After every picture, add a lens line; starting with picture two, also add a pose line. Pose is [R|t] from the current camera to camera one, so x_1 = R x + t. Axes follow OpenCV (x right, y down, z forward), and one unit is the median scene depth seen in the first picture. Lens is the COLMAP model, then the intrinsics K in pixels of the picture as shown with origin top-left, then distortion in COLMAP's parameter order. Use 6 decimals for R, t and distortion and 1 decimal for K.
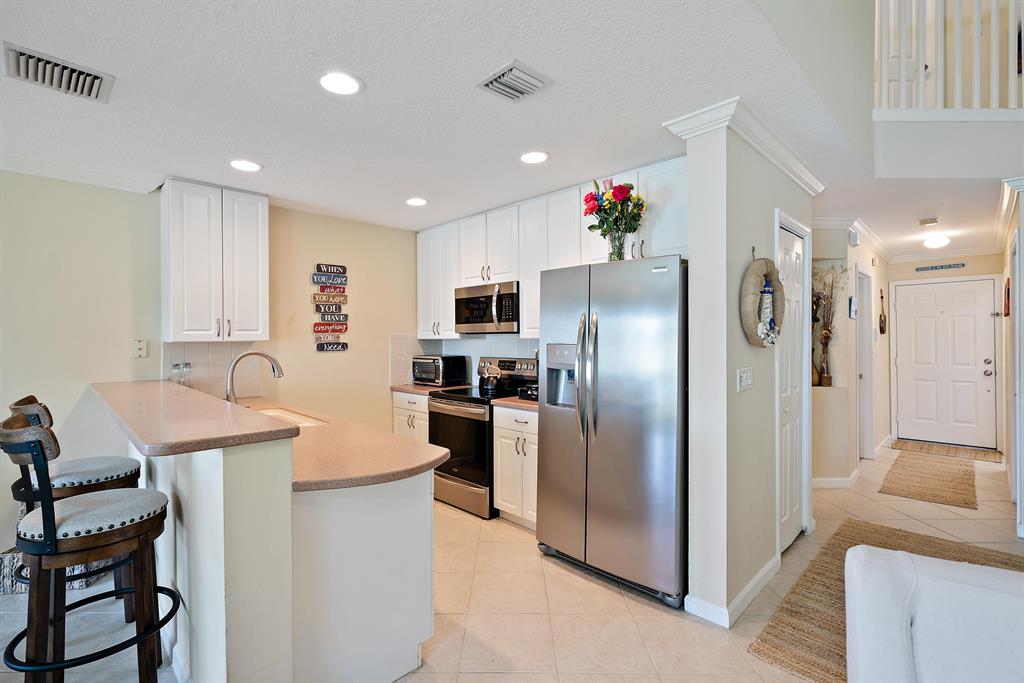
lens RADIAL K [[460.9, 0, 506.4], [0, 460.9, 337.0], [0, 0, 1]] dist [-0.004677, 0.001473]
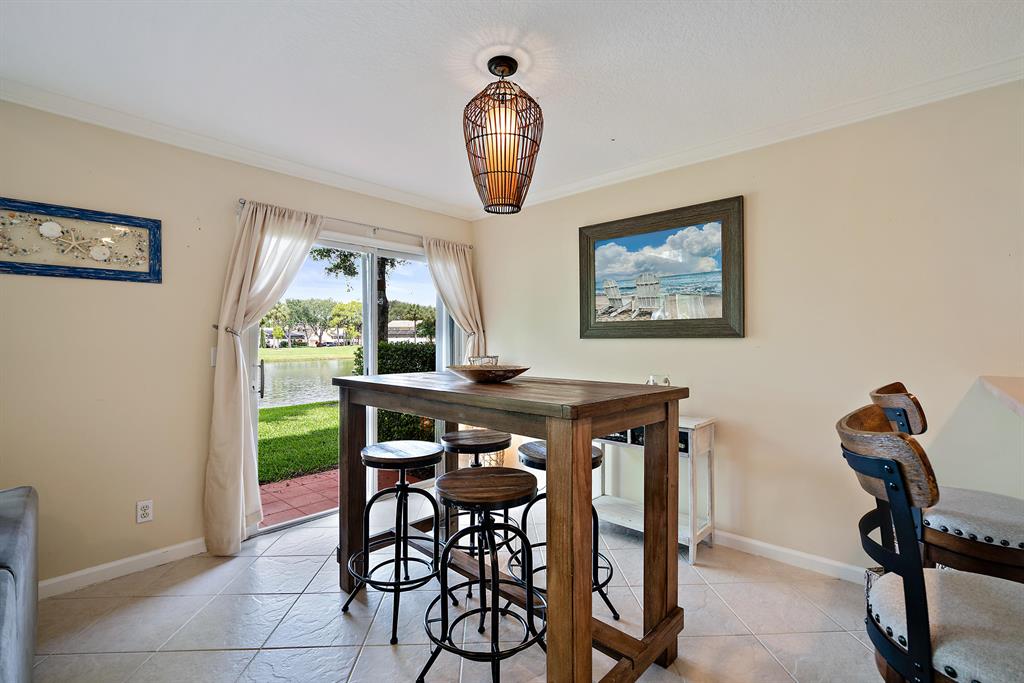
lens RADIAL K [[460.9, 0, 506.4], [0, 460.9, 337.0], [0, 0, 1]] dist [-0.004677, 0.001473]
pose [[0.046322, -0.002677, -0.998923, -0.203988], [0.003795, 0.999990, -0.002504, 0.033381], [0.998919, -0.003675, 0.046331, 0.209751]]
